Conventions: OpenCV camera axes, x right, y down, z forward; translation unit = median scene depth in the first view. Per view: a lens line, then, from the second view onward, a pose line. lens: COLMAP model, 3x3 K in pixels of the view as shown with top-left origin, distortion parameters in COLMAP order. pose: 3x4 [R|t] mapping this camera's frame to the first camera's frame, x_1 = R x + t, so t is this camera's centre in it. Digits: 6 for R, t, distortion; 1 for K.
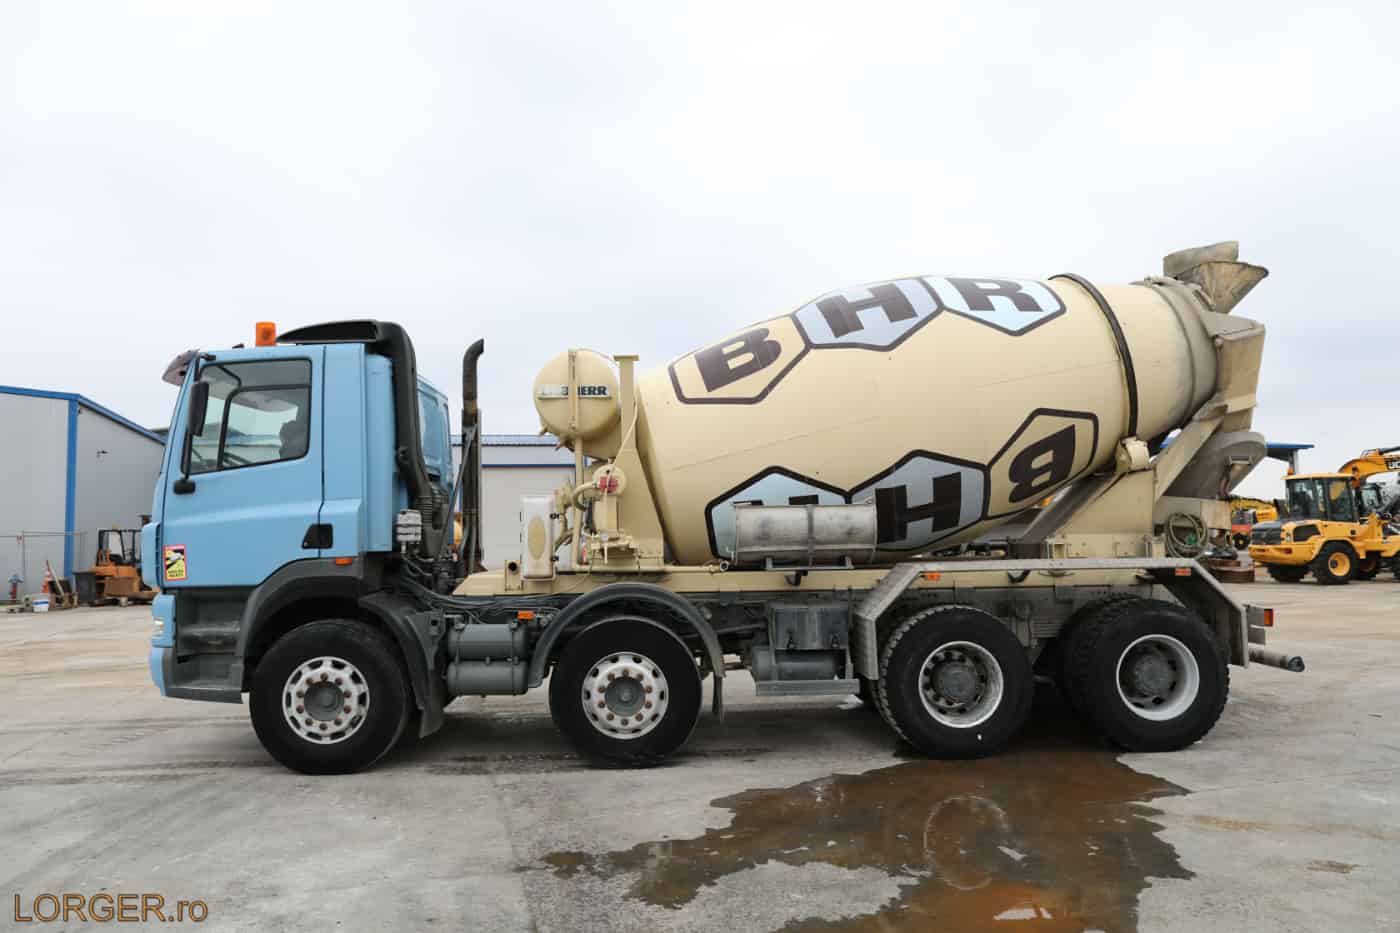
lens RADIAL K [[946.4, 0, 700.0], [0, 946.4, 463.5], [0, 0, 1]] dist [-0.003973, -0.000930]
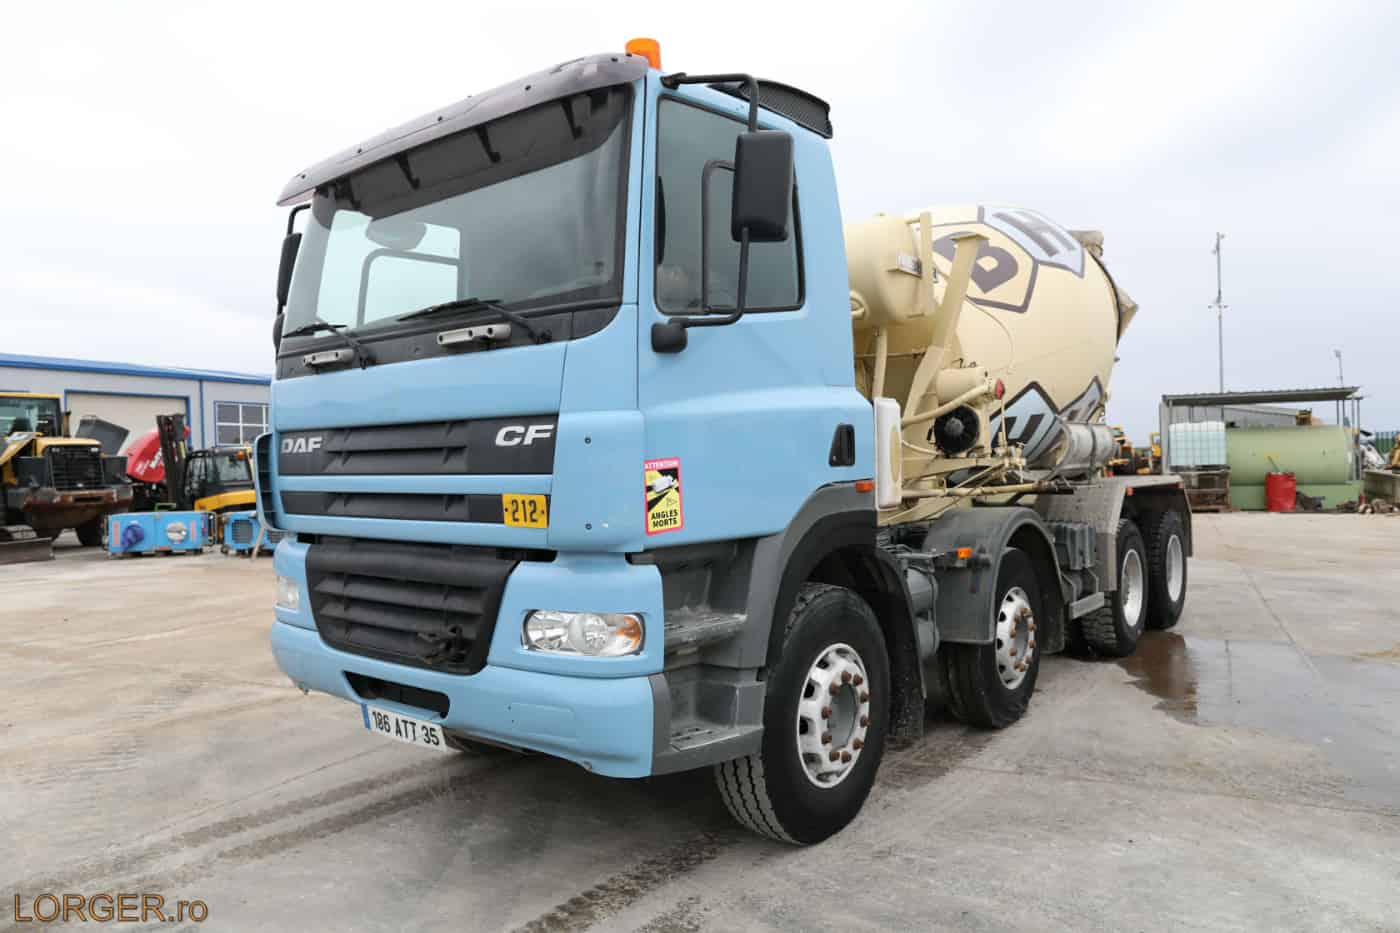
lens RADIAL K [[946.4, 0, 699.6], [0, 946.4, 468.3], [0, 0, 1]] dist [-0.003973, -0.000930]
pose [[0.643284, -0.000455, 0.765627, -0.909532], [-0.045294, 0.998226, 0.038650, 0.071538], [-0.764287, -0.059541, 0.642122, 0.679844]]
